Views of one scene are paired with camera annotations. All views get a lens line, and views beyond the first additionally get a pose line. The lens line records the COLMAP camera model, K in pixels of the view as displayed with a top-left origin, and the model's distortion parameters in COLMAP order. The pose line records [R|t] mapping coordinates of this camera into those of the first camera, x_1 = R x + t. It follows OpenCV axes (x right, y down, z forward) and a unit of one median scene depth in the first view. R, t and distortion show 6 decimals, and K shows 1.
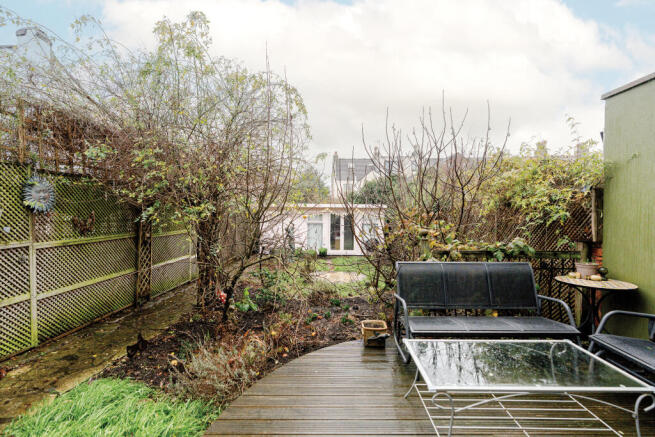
lens RADIAL K [[295.7, 0, 329.3], [0, 295.7, 217.3], [0, 0, 1]] dist [-0.001353, 0.000241]
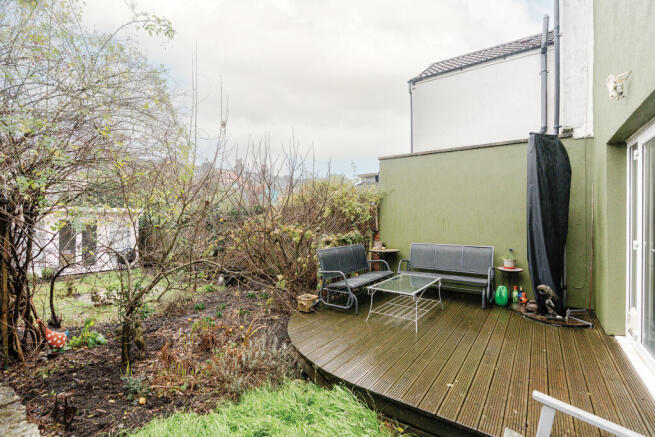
lens RADIAL K [[295.7, 0, 329.3], [0, 295.7, 217.3], [0, 0, 1]] dist [-0.001353, 0.000241]
pose [[0.577400, -0.007241, 0.816429, -0.898624], [0.018862, 0.999812, -0.004472, -0.006013], [-0.816243, 0.017981, 0.577428, 0.105089]]
